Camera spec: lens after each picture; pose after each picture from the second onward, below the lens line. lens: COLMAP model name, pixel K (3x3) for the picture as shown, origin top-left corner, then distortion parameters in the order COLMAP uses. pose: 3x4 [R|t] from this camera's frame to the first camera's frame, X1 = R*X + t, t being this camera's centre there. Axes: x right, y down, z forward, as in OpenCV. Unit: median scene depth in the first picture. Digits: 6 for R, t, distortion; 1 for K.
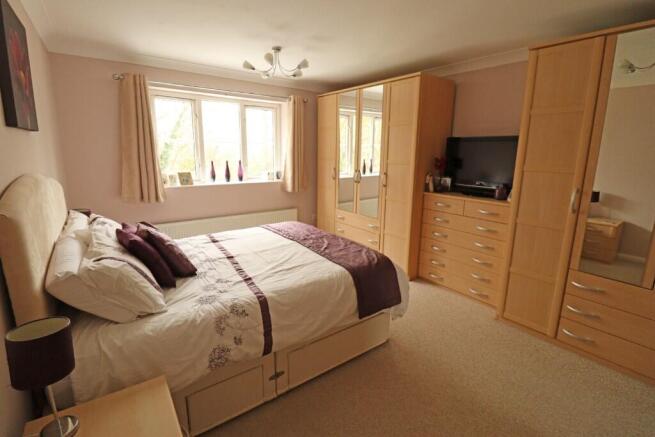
lens RADIAL K [[301.7, 0, 327.3], [0, 301.7, 216.2], [0, 0, 1]] dist [-0.018628, -0.005562]
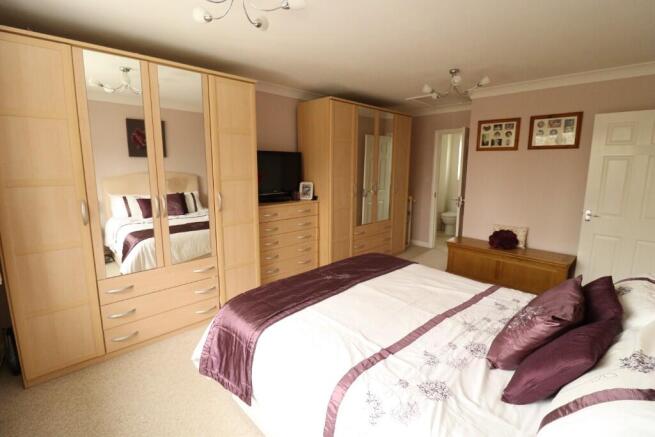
lens RADIAL K [[301.7, 0, 328.2], [0, 301.7, 218.0], [0, 0, 1]] dist [-0.018628, -0.005562]
pose [[-0.138985, -0.190115, 0.971874, -0.731310], [0.196074, 0.956688, 0.215184, -0.235371], [-0.970690, 0.220466, -0.095689, 0.996635]]
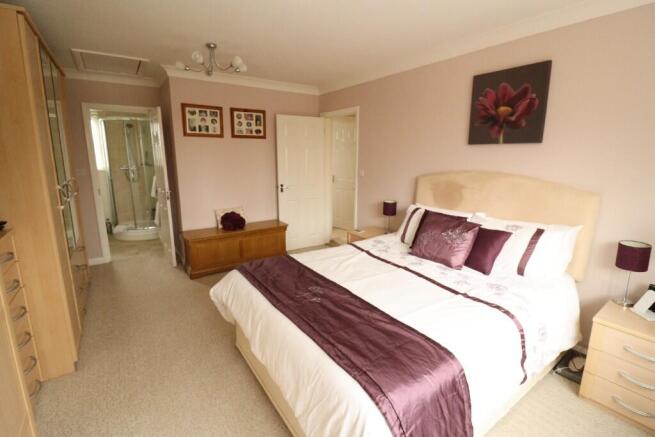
lens RADIAL K [[301.7, 0, 330.1], [0, 301.7, 212.1], [0, 0, 1]] dist [-0.018628, -0.005562]
pose [[-0.999452, -0.030533, 0.012784, -0.074917], [-0.023323, 0.923633, 0.382567, -0.301708], [-0.023489, 0.382060, -0.923839, 1.412118]]
